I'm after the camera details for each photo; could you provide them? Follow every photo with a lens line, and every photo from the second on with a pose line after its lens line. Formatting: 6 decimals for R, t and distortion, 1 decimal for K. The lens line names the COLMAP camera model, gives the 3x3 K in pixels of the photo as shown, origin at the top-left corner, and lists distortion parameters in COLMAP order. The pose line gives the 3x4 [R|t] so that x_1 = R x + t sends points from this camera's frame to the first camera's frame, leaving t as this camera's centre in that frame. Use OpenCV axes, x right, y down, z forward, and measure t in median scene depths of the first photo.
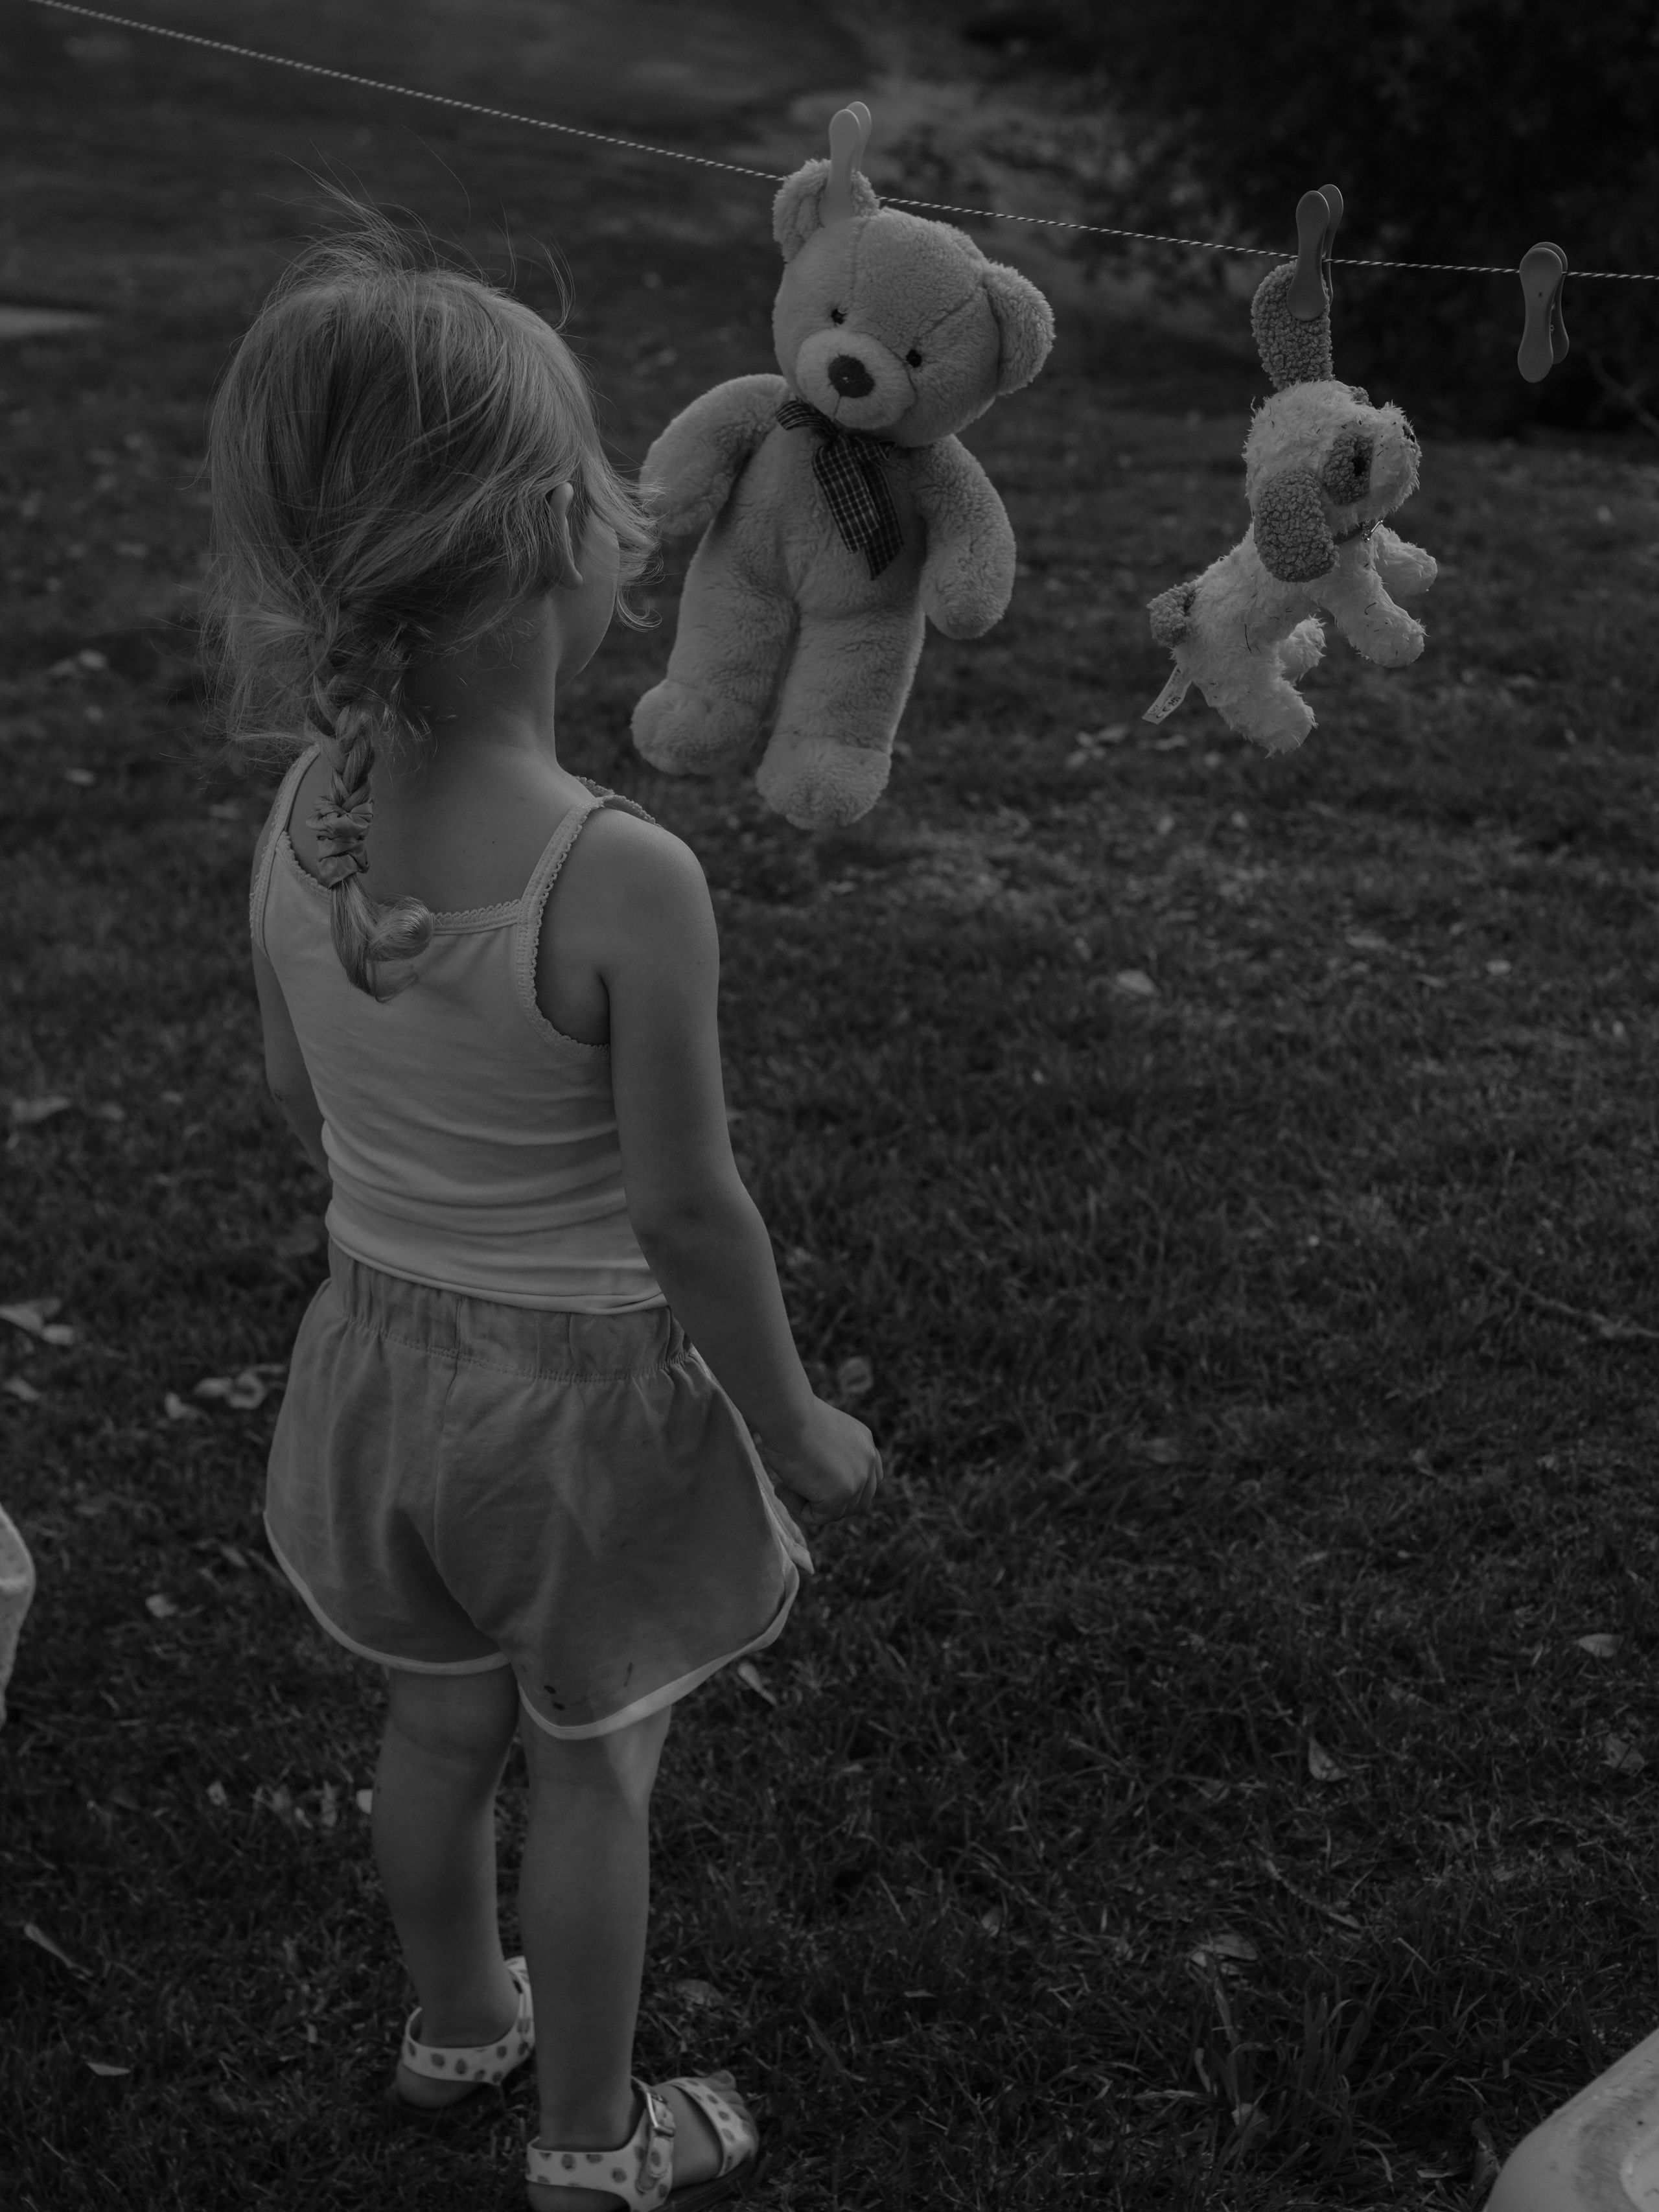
lens RADIAL K [[3534.1, 0, 815.1], [0, 3534.1, 1095.3], [0, 0, 1]] dist [0.165614, 0.000000]
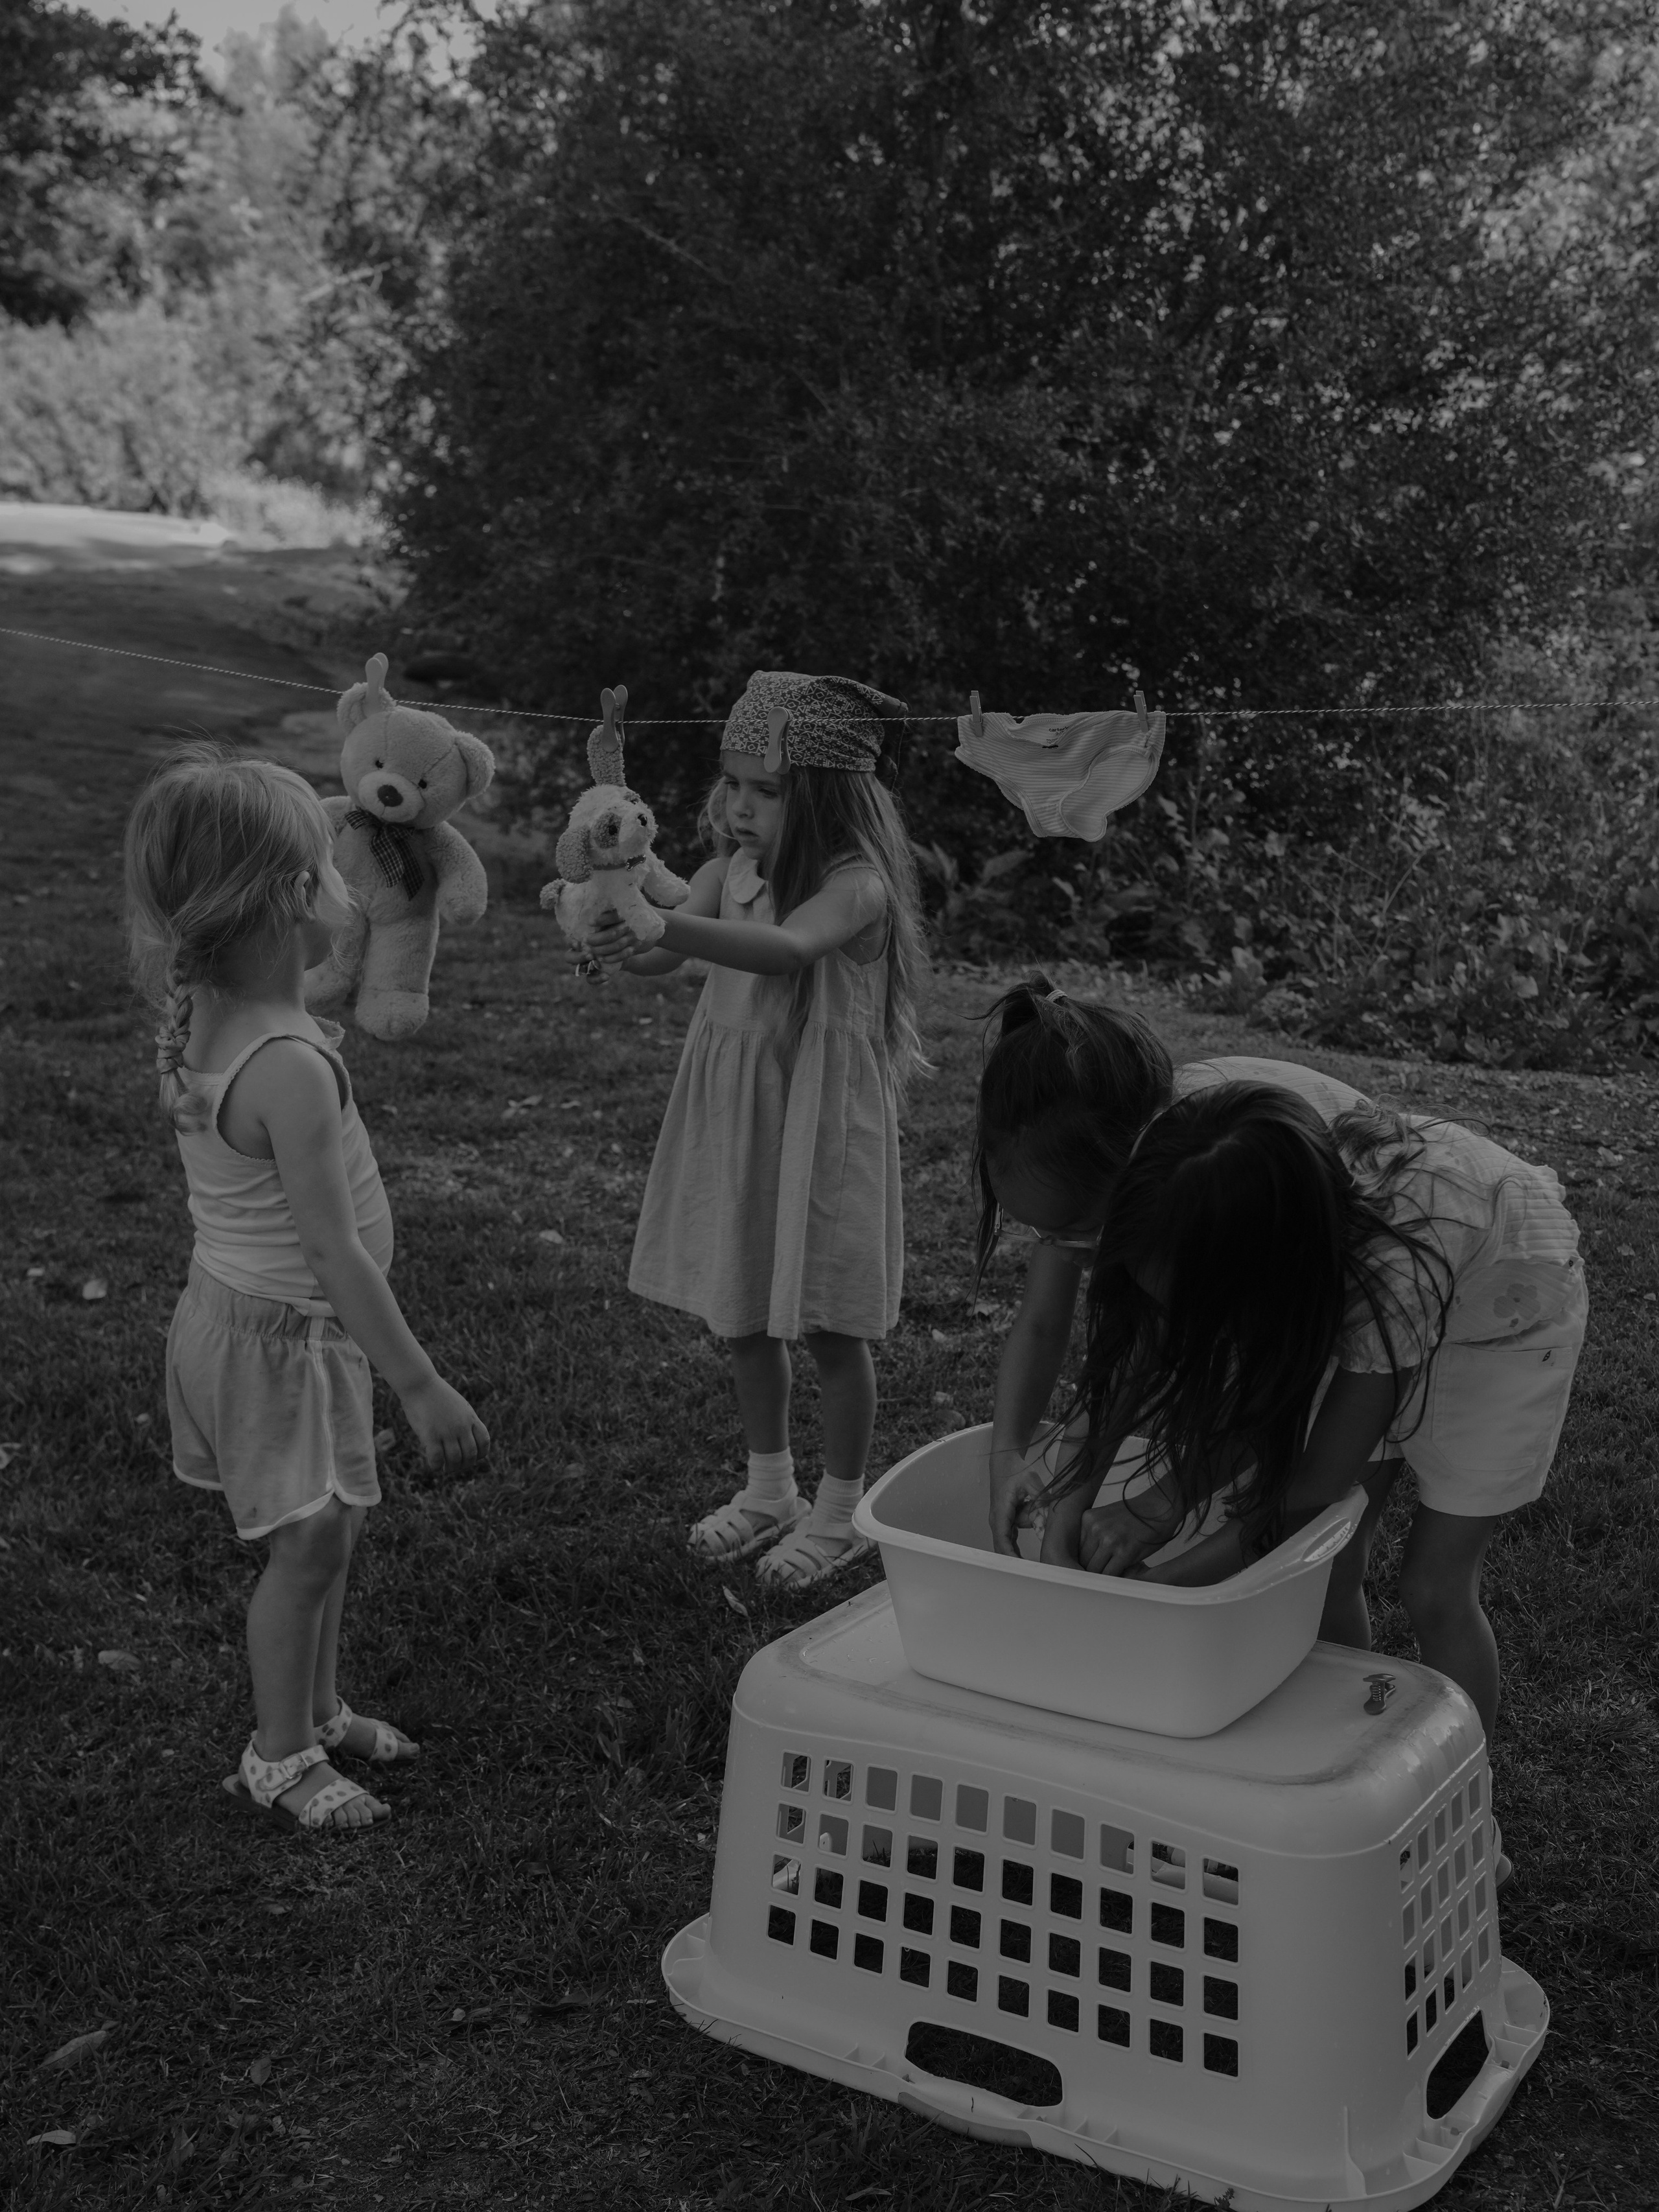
lens RADIAL K [[2828.9, 0, 831.6], [0, 2828.9, 1120.6], [0, 0, 1]] dist [0.052124, 0.000000]
pose [[0.981950, -0.019160, 0.188166, -0.020458], [0.044487, 0.990342, -0.131318, 0.080587], [-0.183832, 0.137319, 0.973319, -0.226960]]
